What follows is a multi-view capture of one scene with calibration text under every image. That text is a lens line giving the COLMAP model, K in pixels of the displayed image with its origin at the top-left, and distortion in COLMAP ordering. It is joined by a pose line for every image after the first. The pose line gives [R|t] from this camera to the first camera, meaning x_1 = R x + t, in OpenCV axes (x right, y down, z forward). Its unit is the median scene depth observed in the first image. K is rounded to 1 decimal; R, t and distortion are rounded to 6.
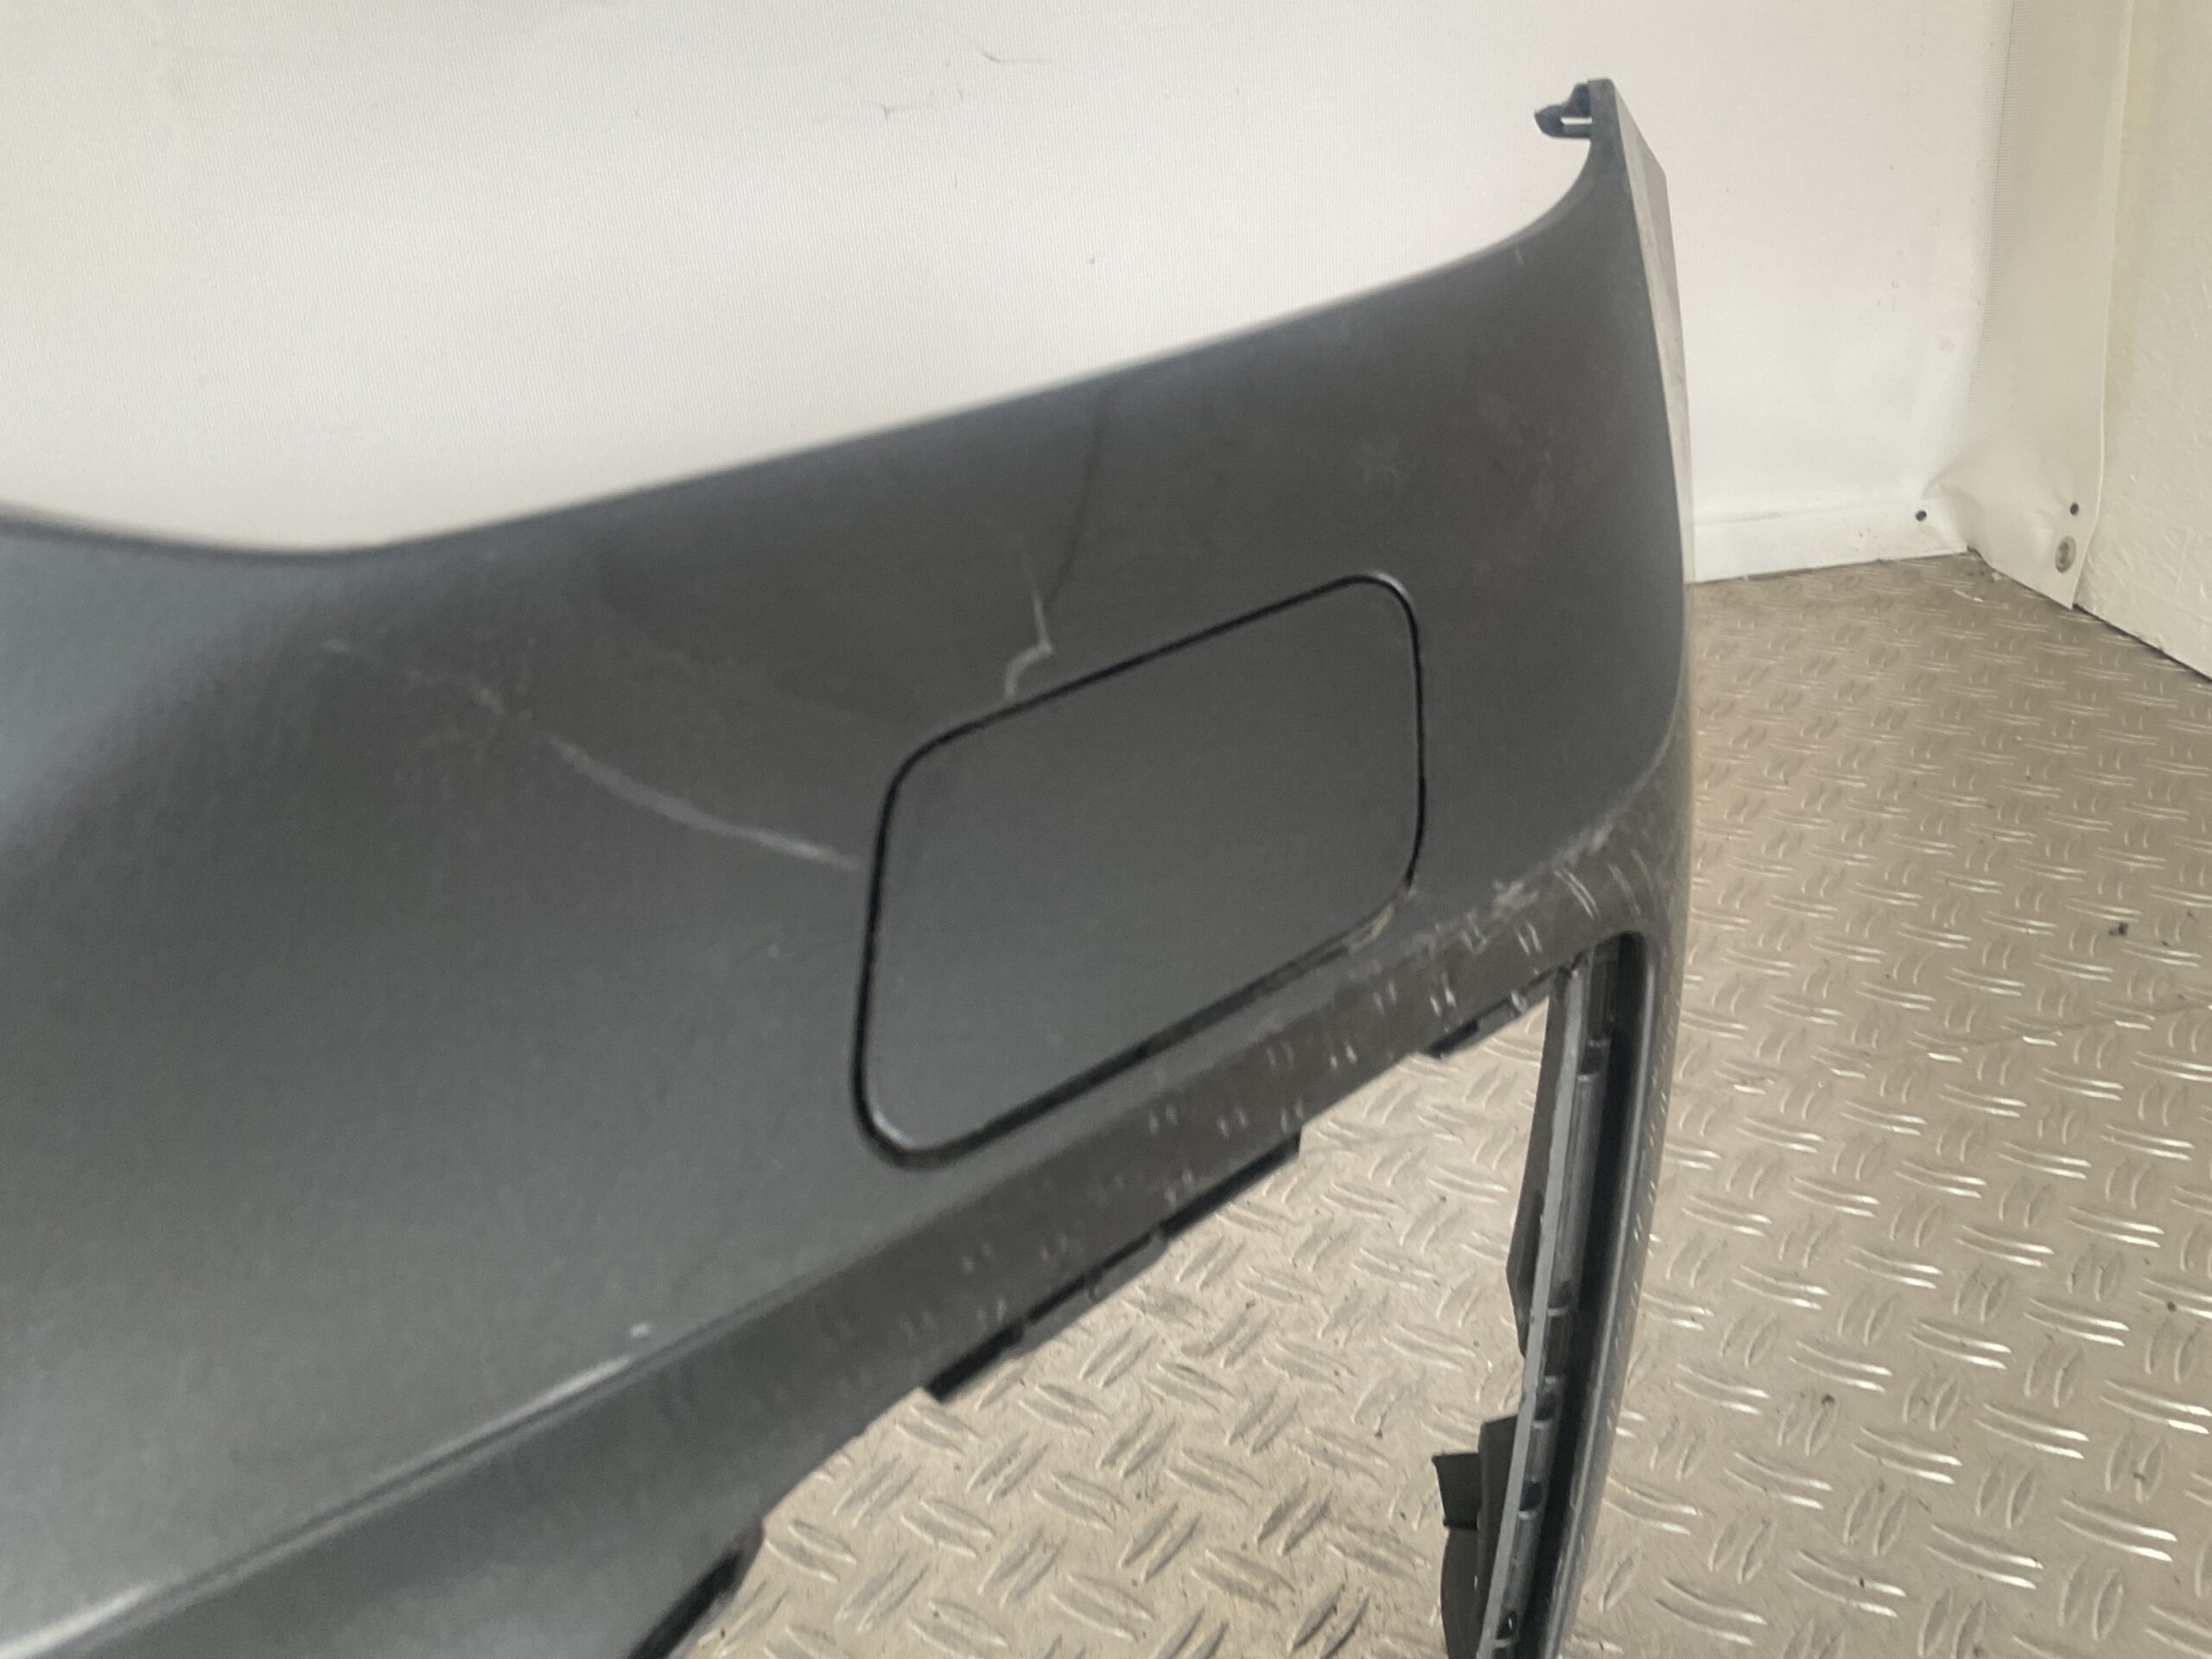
lens RADIAL K [[1846.8, 0, 1113.2], [0, 1846.8, 832.9], [0, 0, 1]] dist [0.075948, -0.161931]
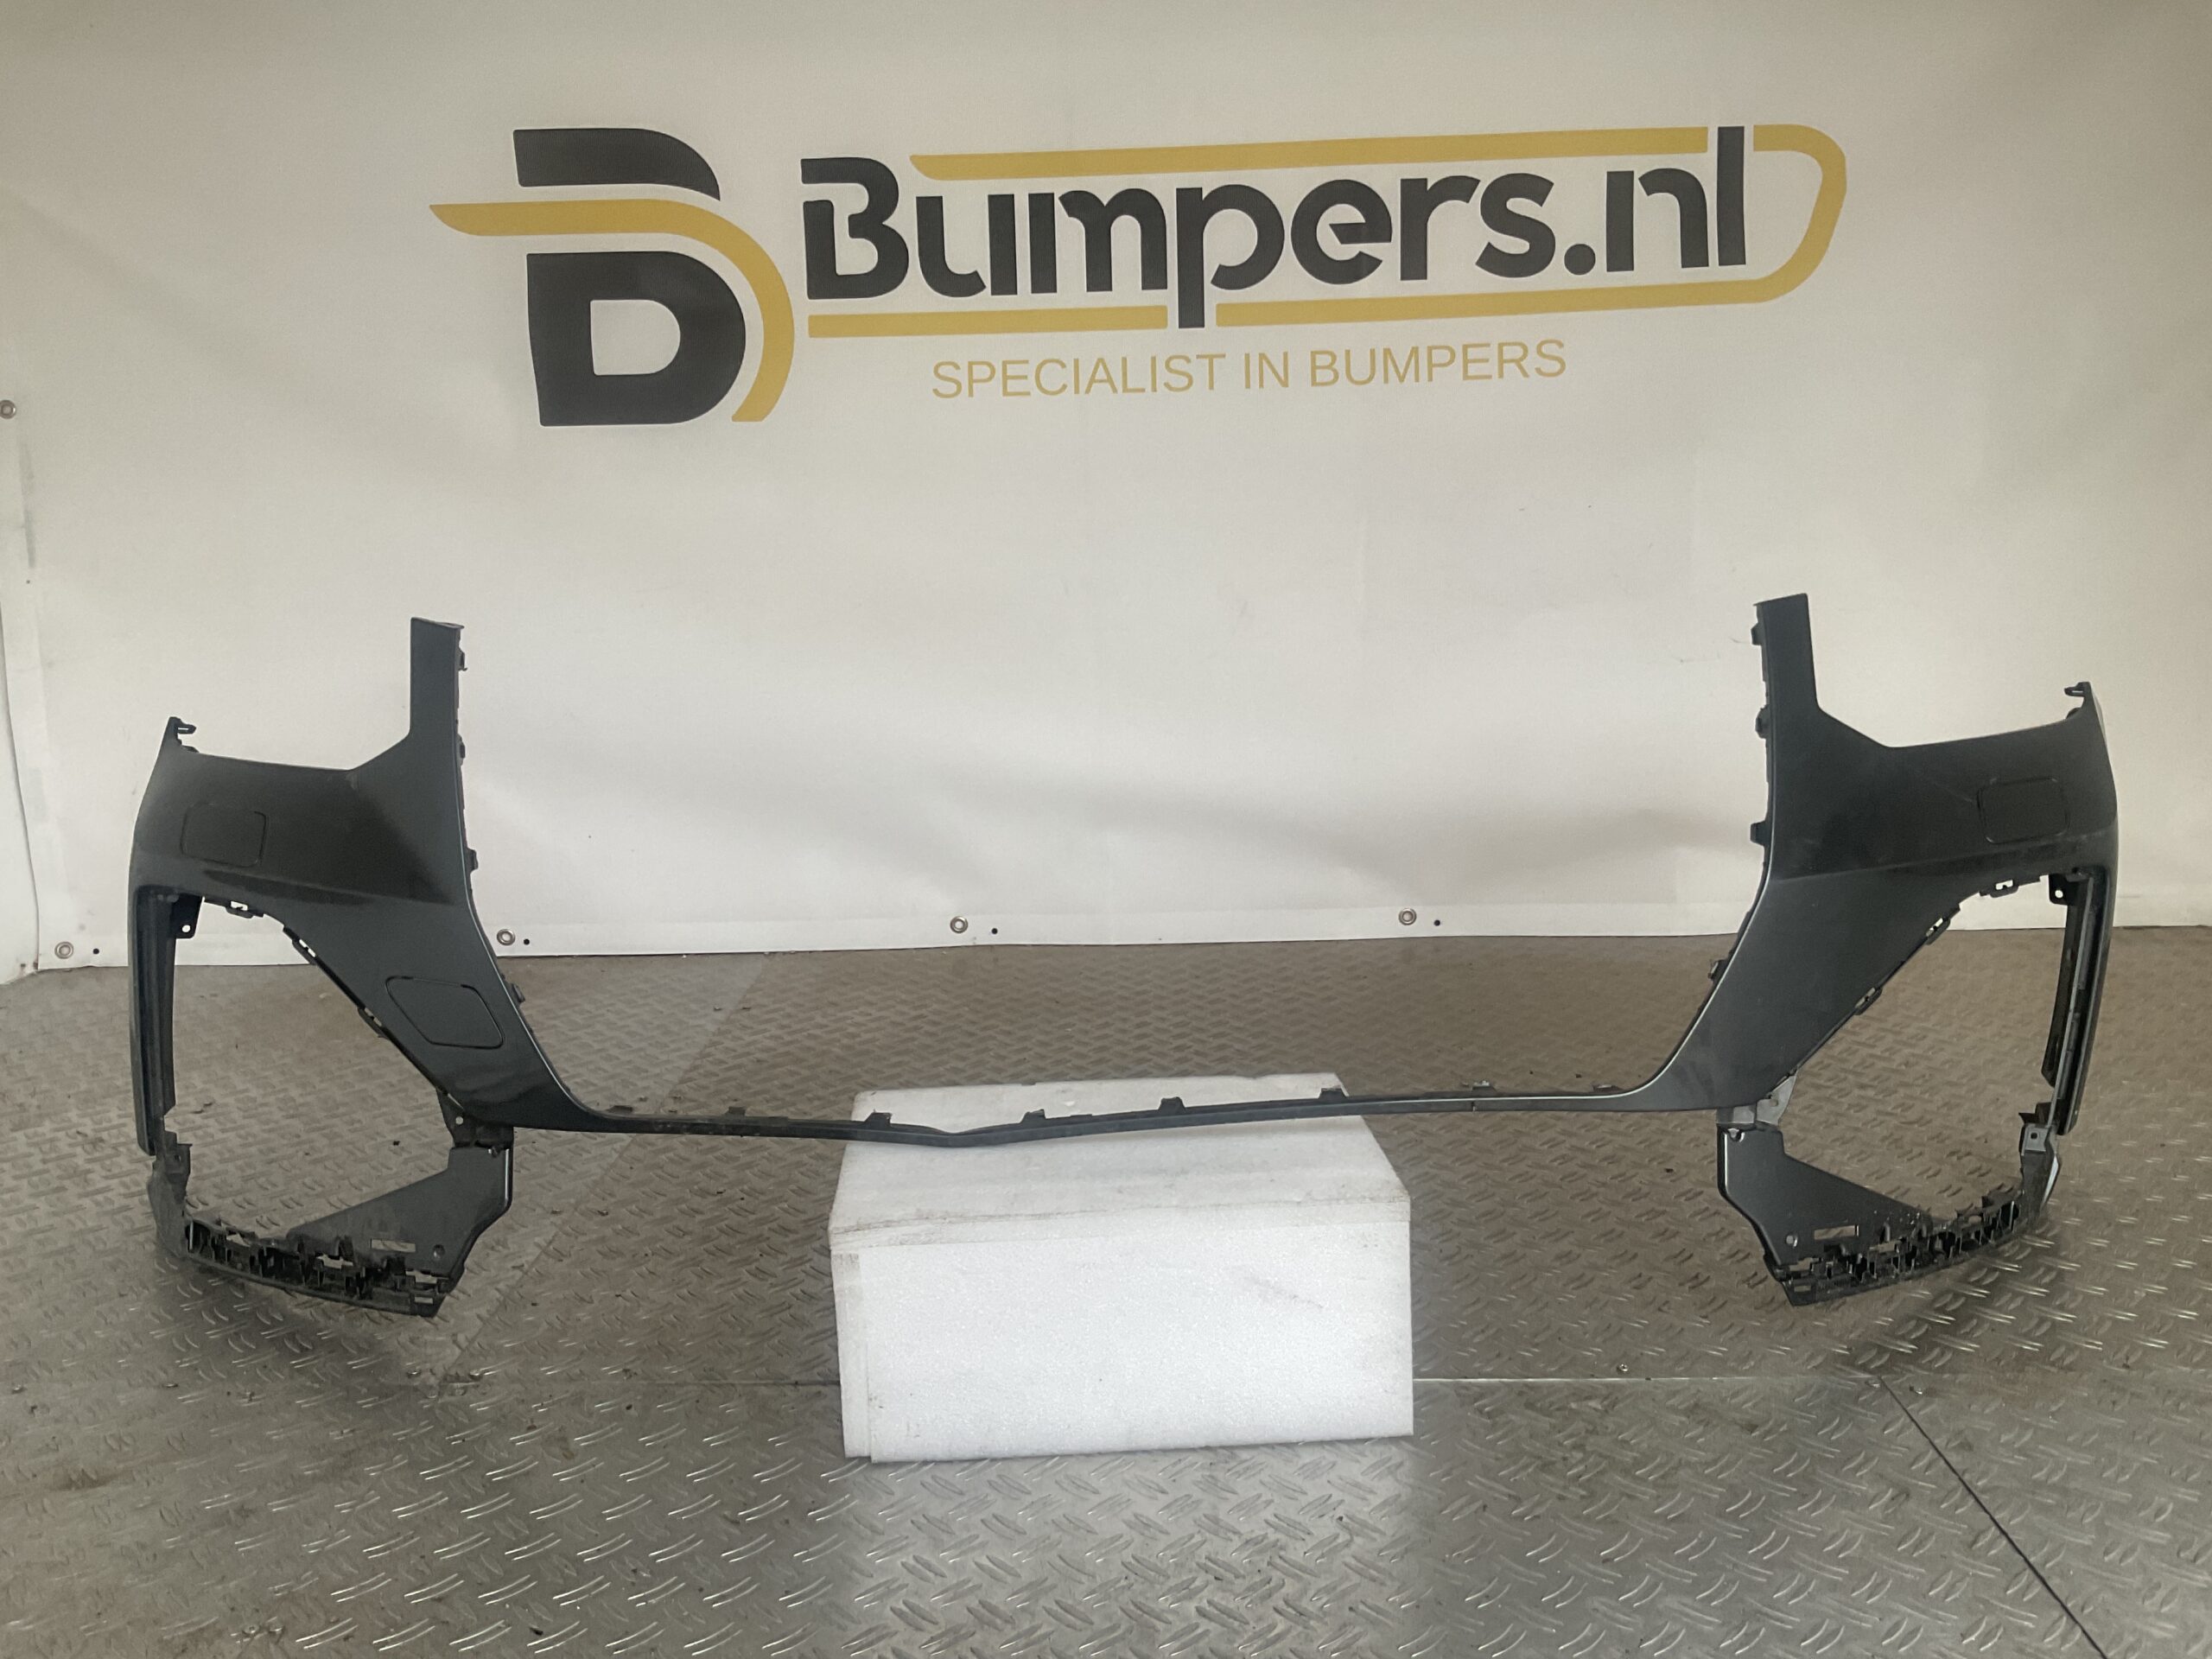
lens RADIAL K [[1861.2, 0, 1093.0], [0, 1861.2, 823.7], [0, 0, 1]] dist [0.101239, -0.207735]
pose [[0.981302, 0.079055, -0.175489, -0.724869], [-0.122150, 0.960408, -0.250390, 0.759434], [0.148746, 0.267144, 0.952107, -2.023528]]
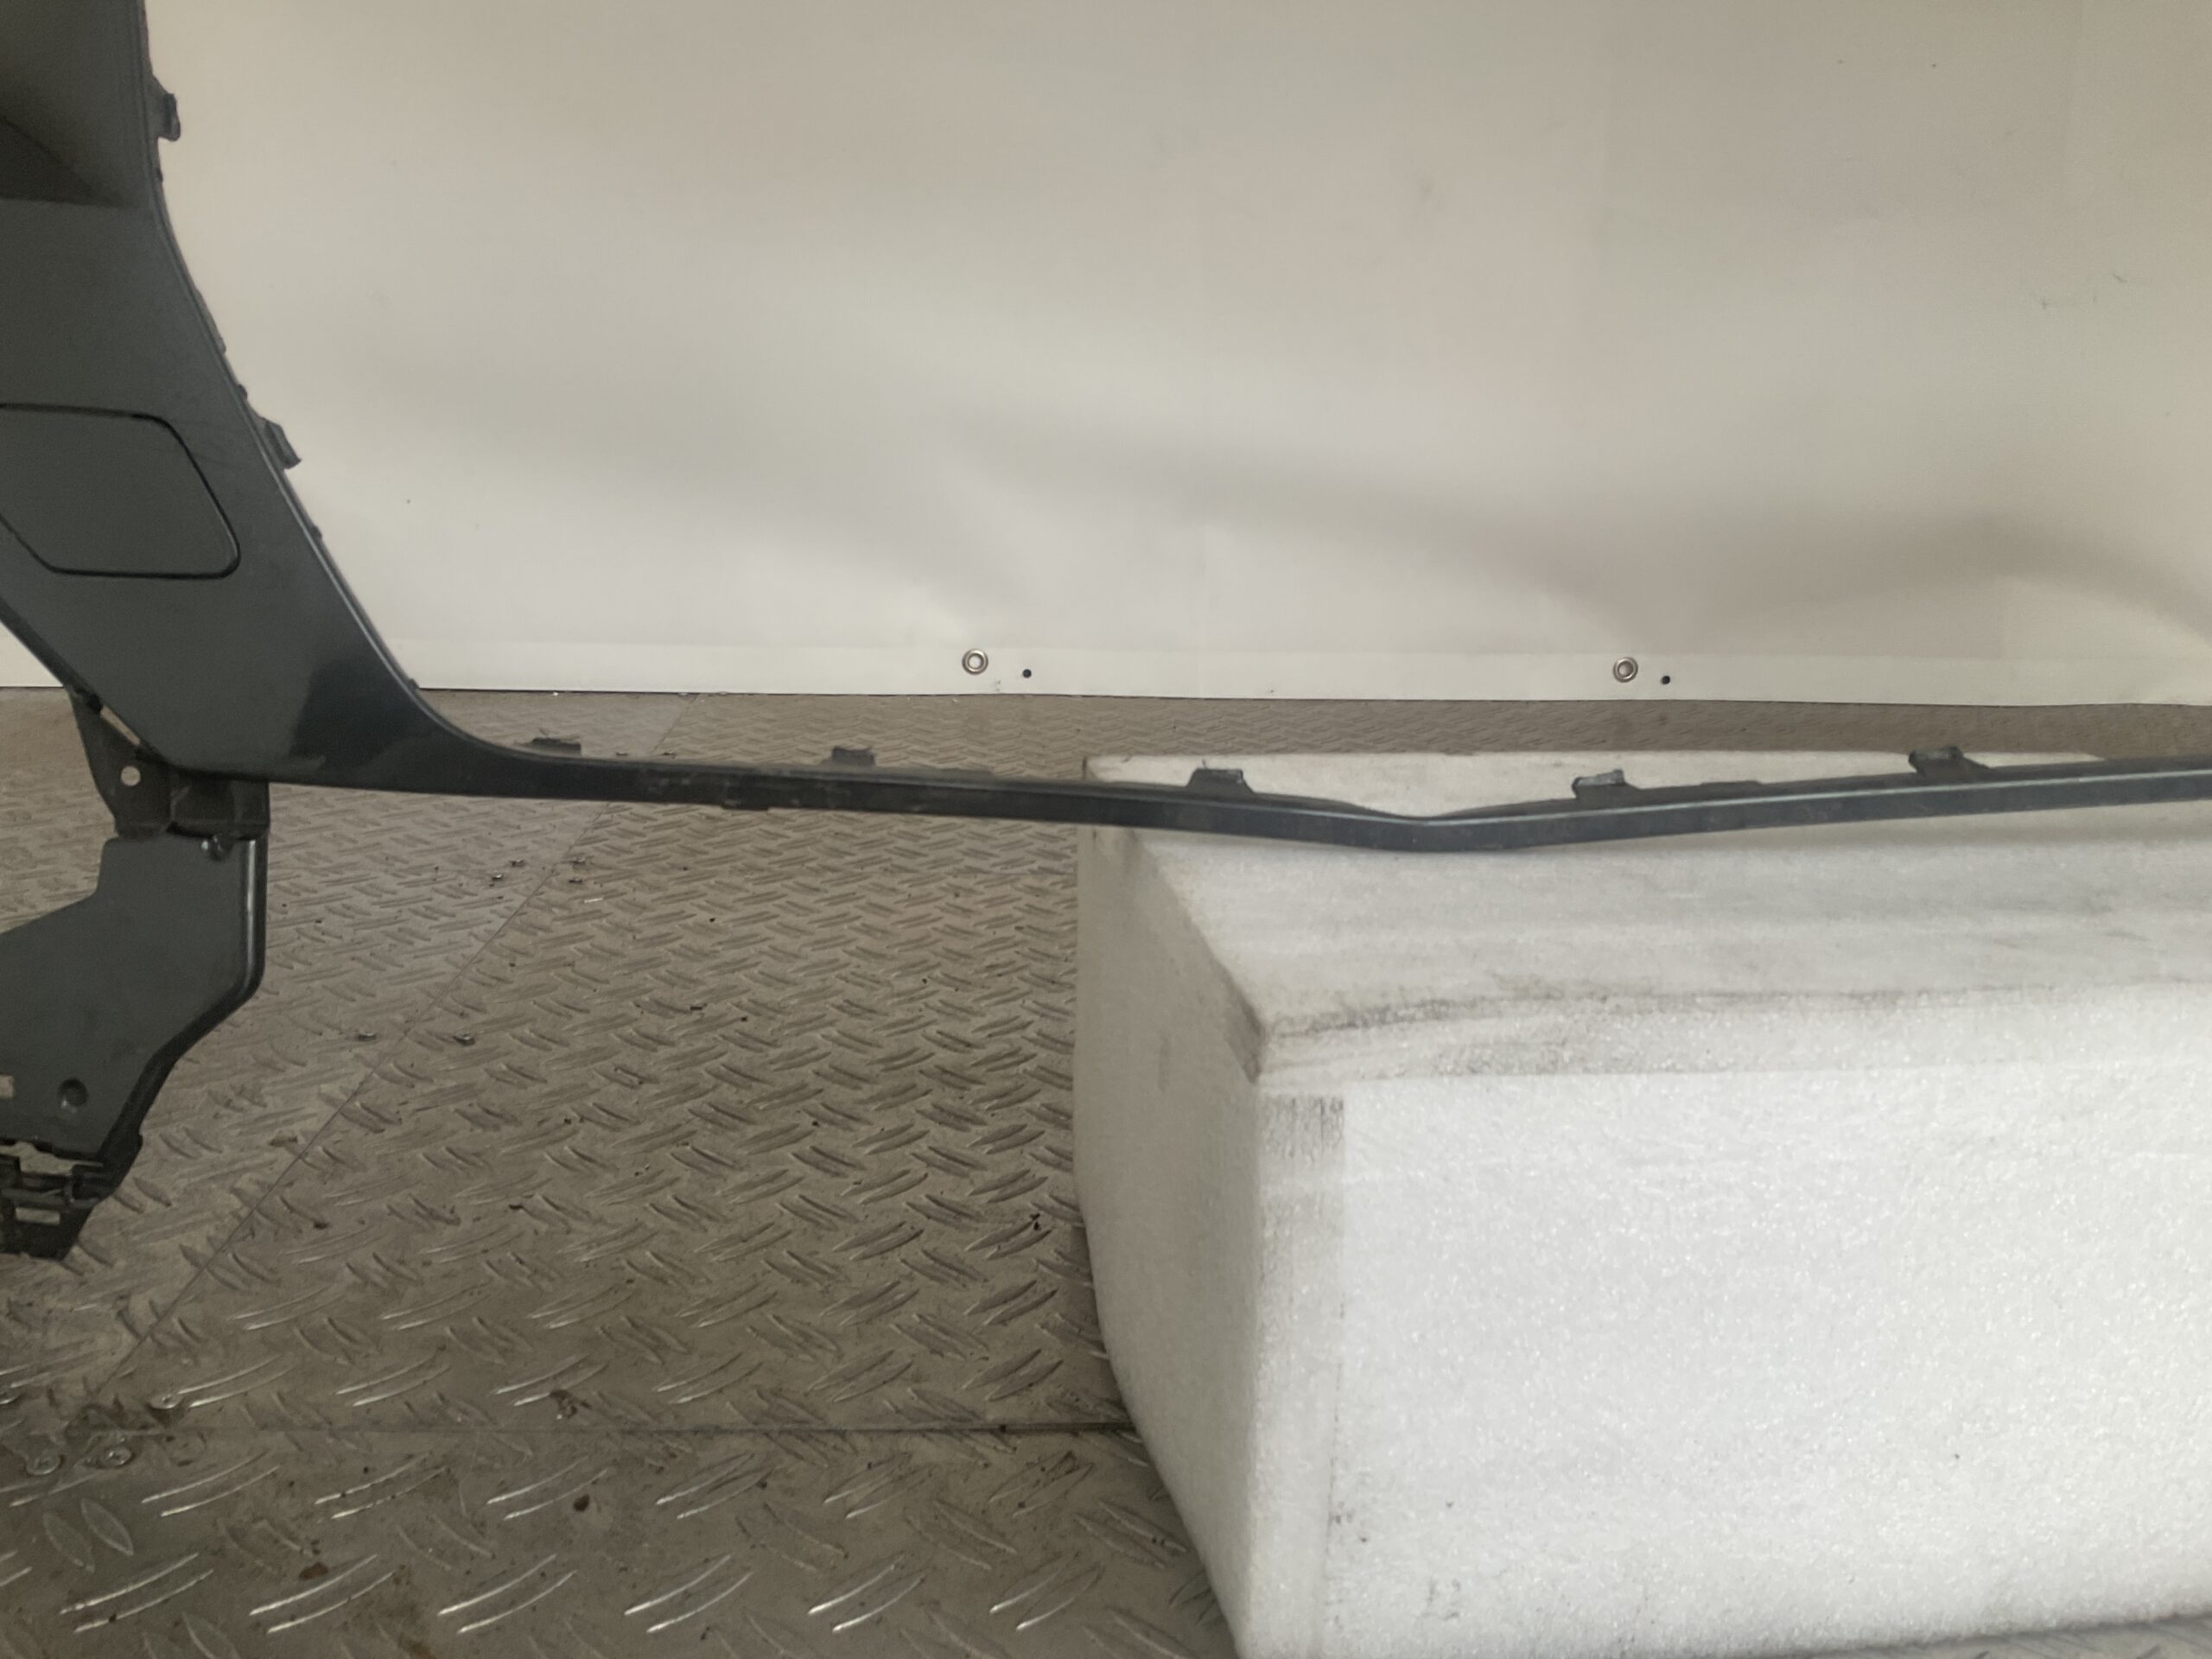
lens RADIAL K [[1846.8, 0, 1113.2], [0, 1846.8, 832.9], [0, 0, 1]] dist [0.075948, -0.161931]
pose [[0.991724, 0.114890, -0.057312, -1.336470], [-0.124565, 0.969153, -0.212663, 0.788872], [0.031111, 0.218042, 0.975443, -0.701696]]
